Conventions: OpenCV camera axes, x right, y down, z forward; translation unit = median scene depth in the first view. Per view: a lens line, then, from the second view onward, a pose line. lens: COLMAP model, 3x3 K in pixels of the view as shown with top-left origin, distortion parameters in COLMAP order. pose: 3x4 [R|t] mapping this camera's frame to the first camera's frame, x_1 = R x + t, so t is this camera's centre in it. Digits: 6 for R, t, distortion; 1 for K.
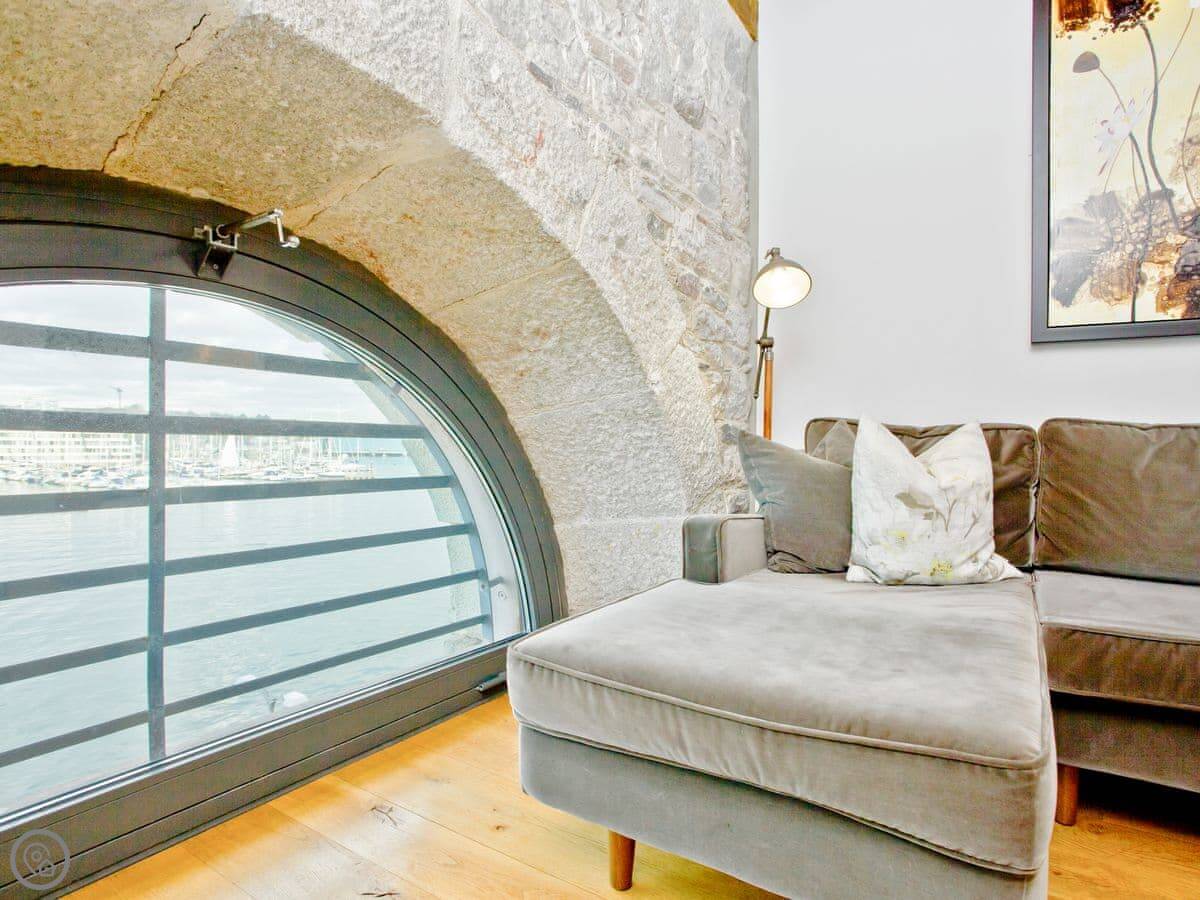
lens RADIAL K [[671.6, 0, 600.0], [0, 671.6, 450.0], [0, 0, 1]] dist [-0.060454, 0.031652]
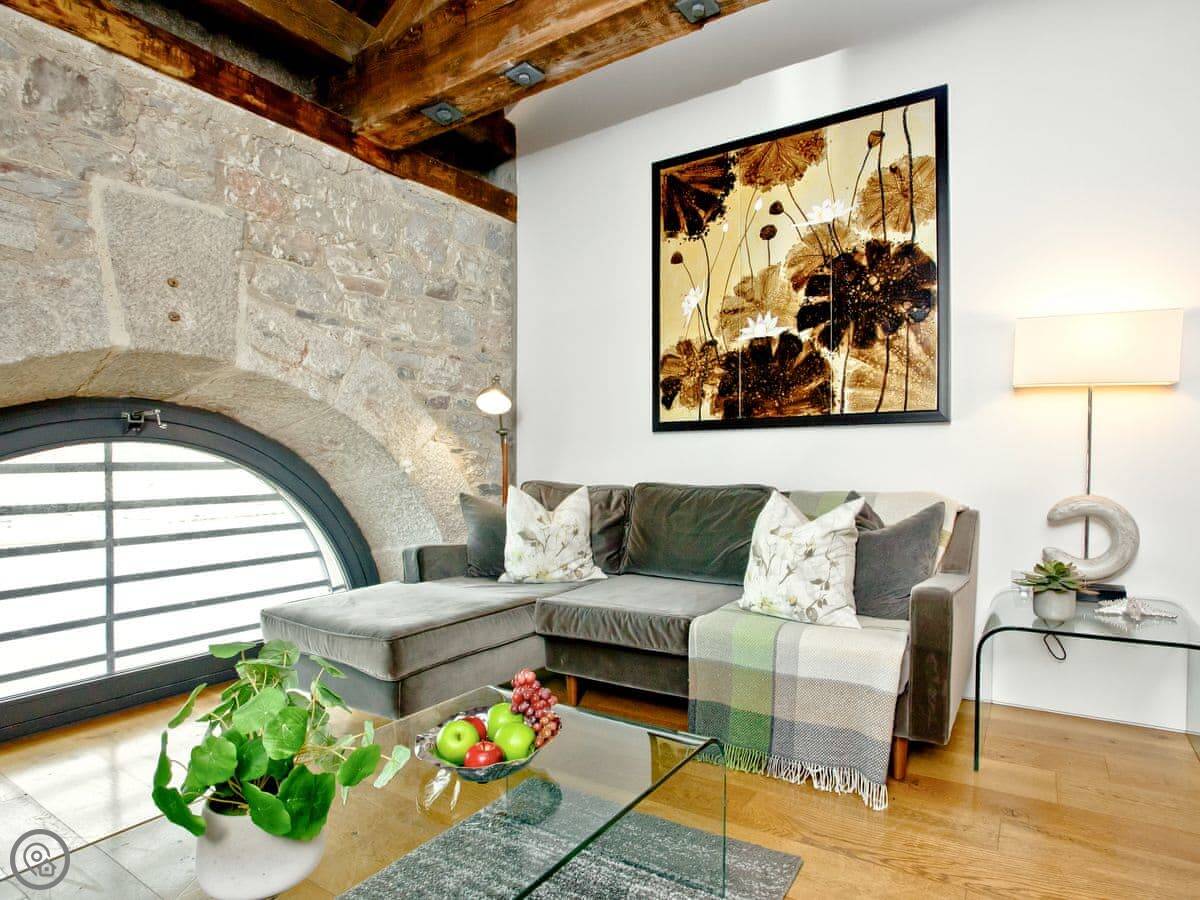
lens RADIAL K [[708.0, 0, 627.9], [0, 708.0, 453.5], [0, 0, 1]] dist [-0.053861, 0.036454]
pose [[0.999509, -0.025135, -0.018704, 0.685091], [0.024927, 0.999626, -0.011230, -0.101516], [0.018980, 0.010758, 0.999762, -0.780066]]
